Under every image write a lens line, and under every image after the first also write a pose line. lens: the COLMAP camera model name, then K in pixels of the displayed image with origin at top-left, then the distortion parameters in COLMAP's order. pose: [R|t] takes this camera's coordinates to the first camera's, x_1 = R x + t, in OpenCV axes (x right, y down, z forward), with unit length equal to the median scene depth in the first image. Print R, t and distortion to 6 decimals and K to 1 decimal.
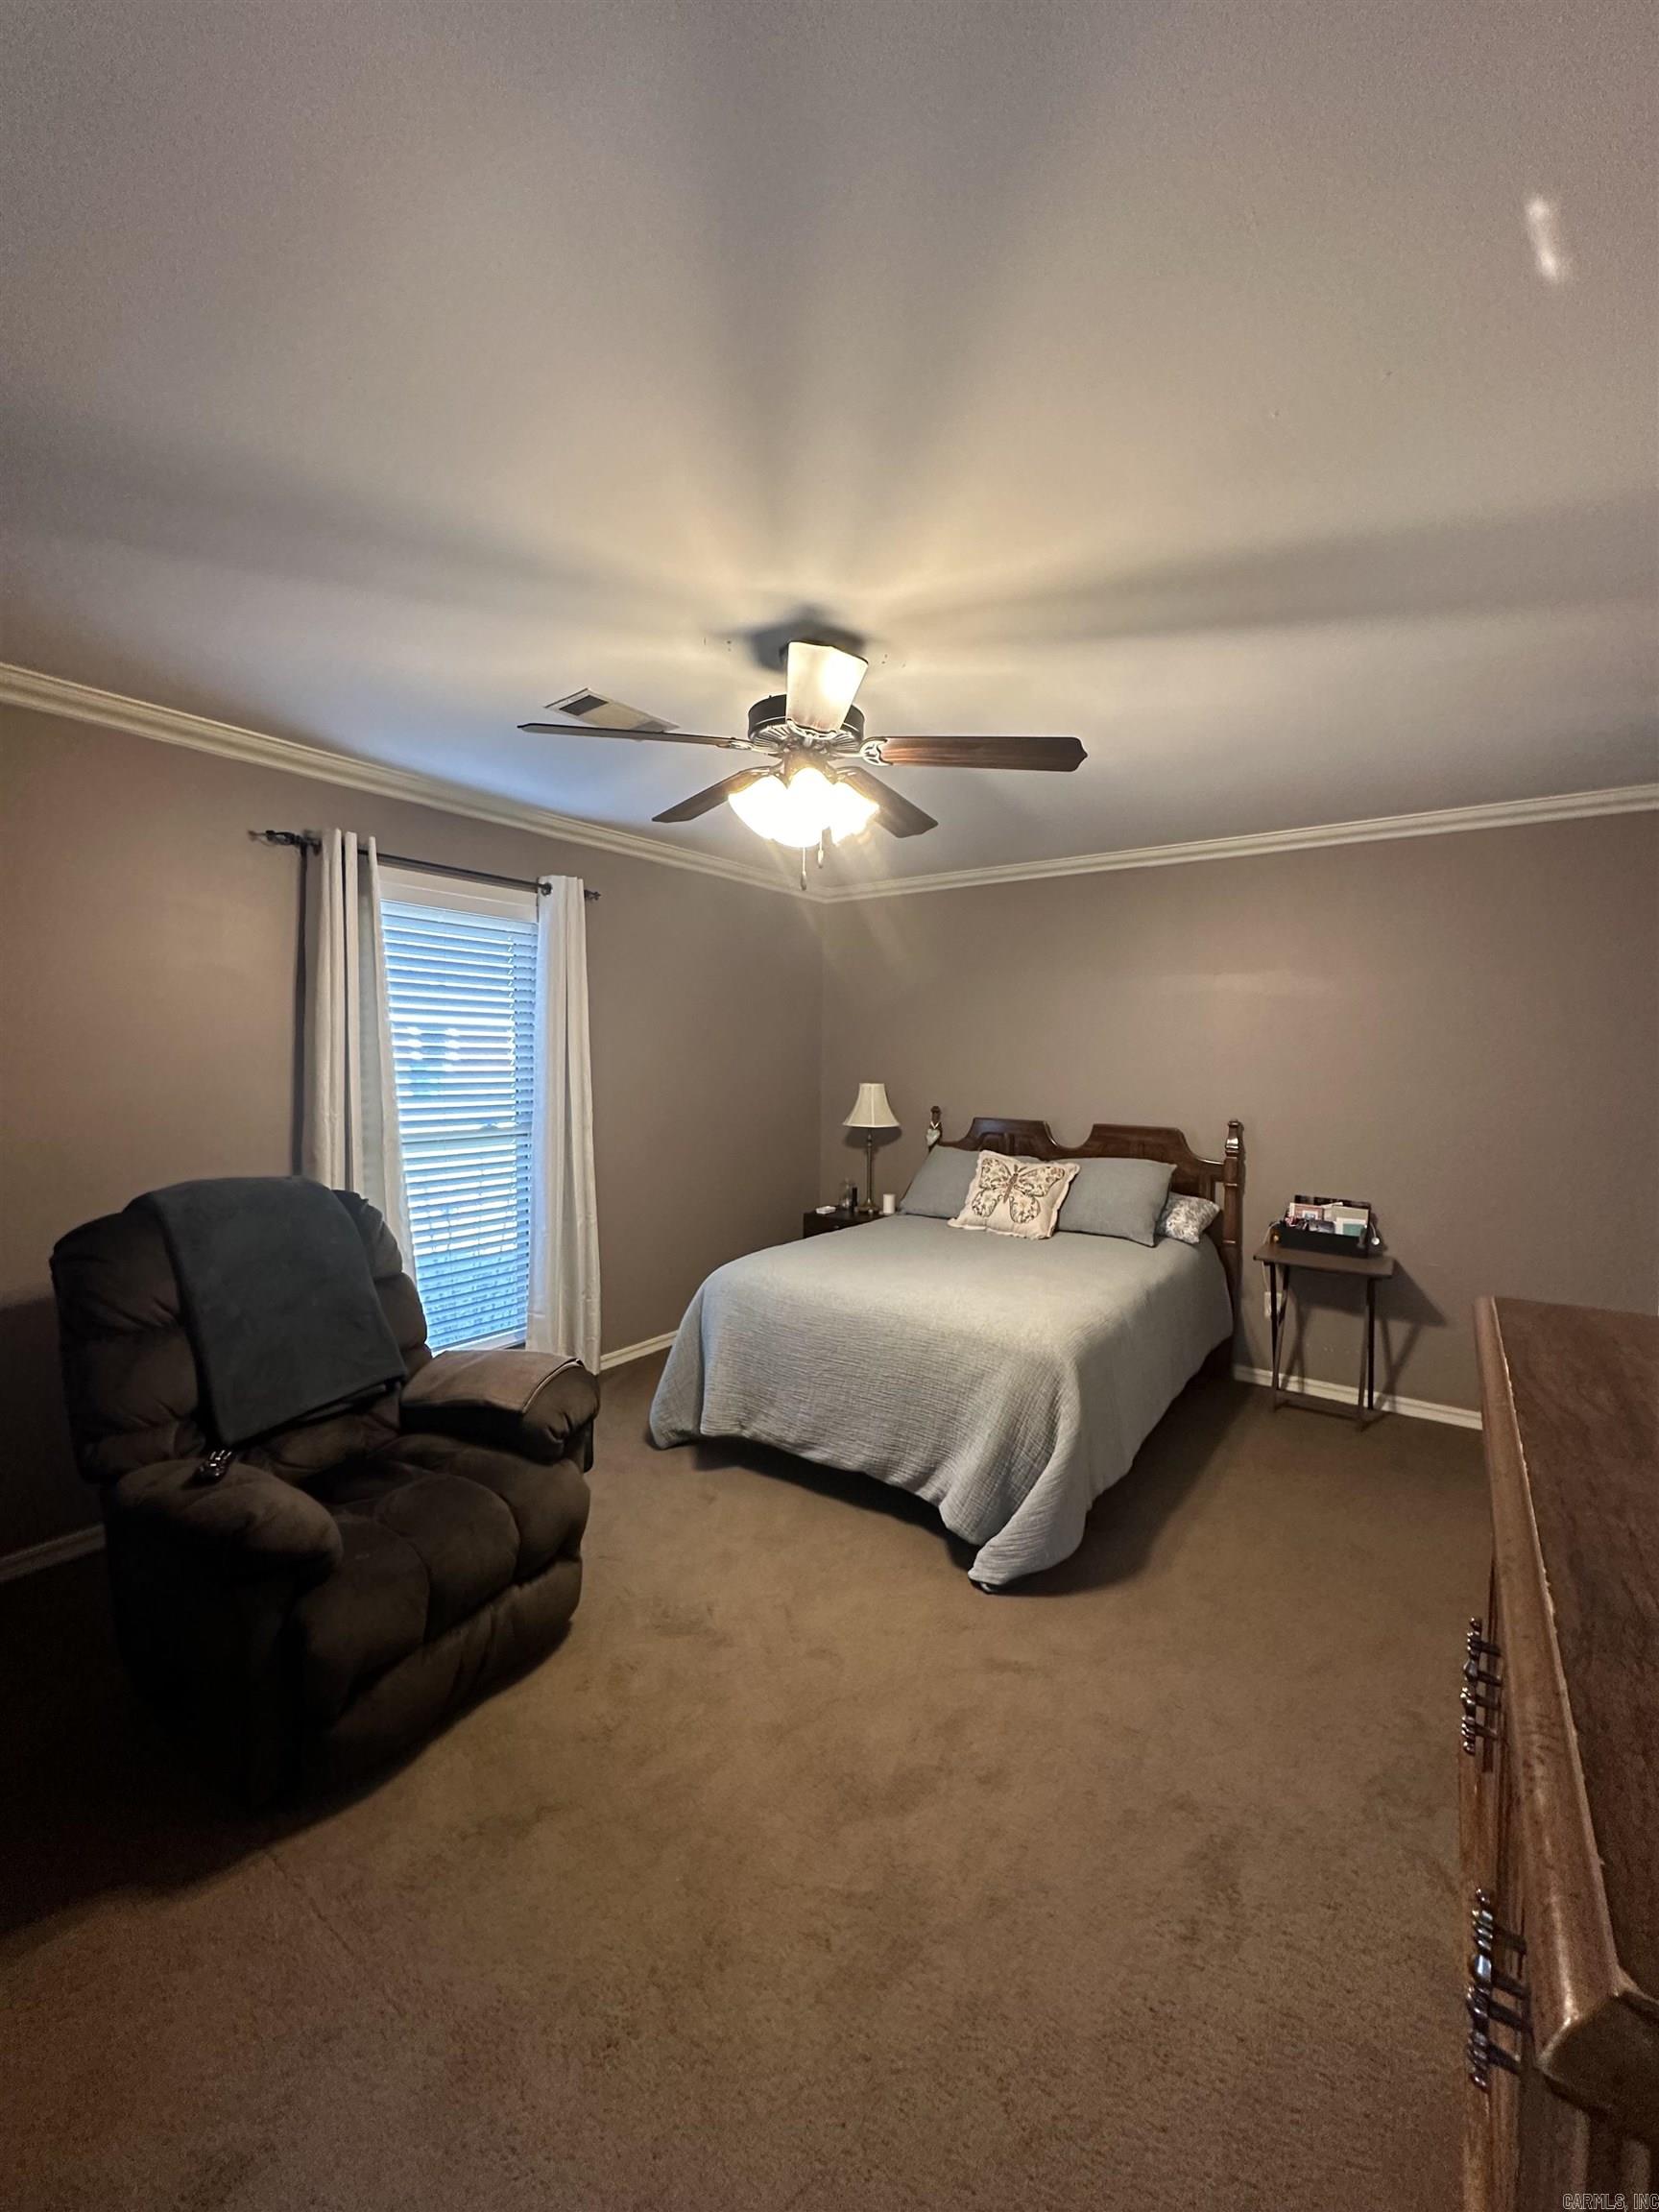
lens RADIAL K [[881.7, 0, 836.5], [0, 881.7, 1102.7], [0, 0, 1]] dist [-0.004631, 0.001512]
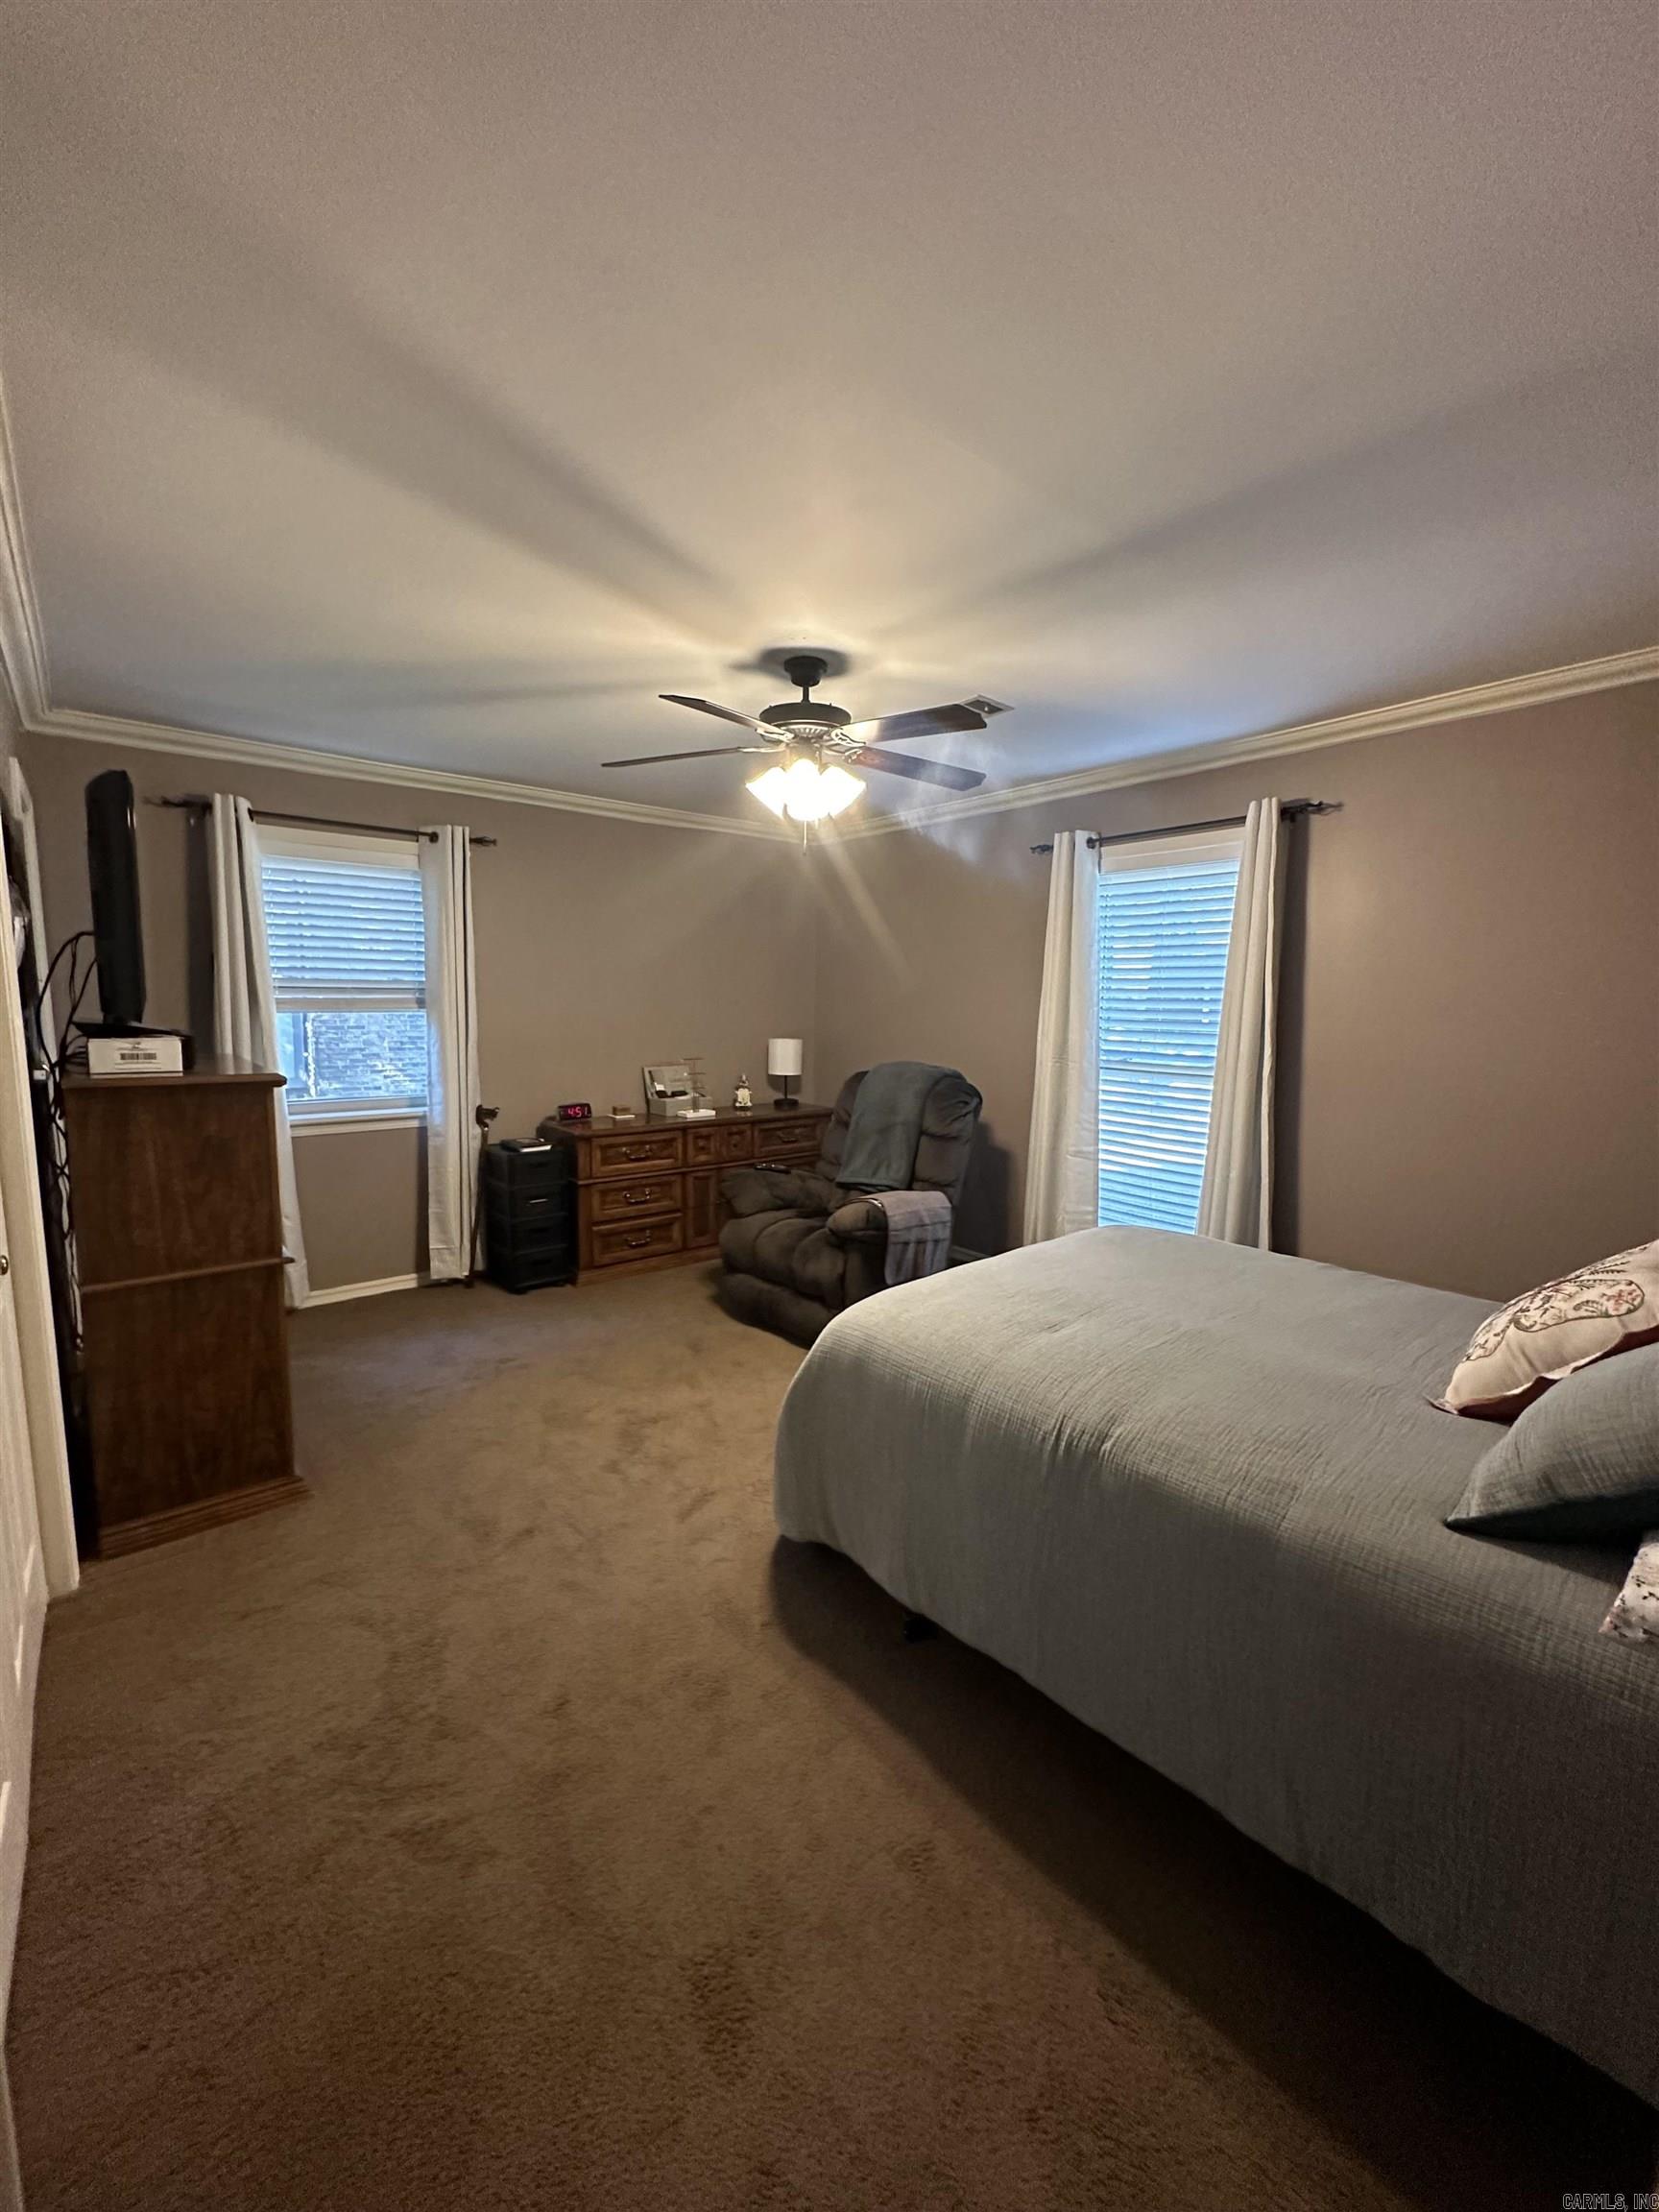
lens RADIAL K [[881.7, 0, 835.0], [0, 881.7, 1104.9], [0, 0, 1]] dist [-0.004631, 0.001512]
pose [[-0.250883, 0.100808, -0.962754, 1.400262], [-0.061935, 0.990853, 0.119890, -0.045650], [0.966034, 0.089707, -0.242345, 1.596633]]
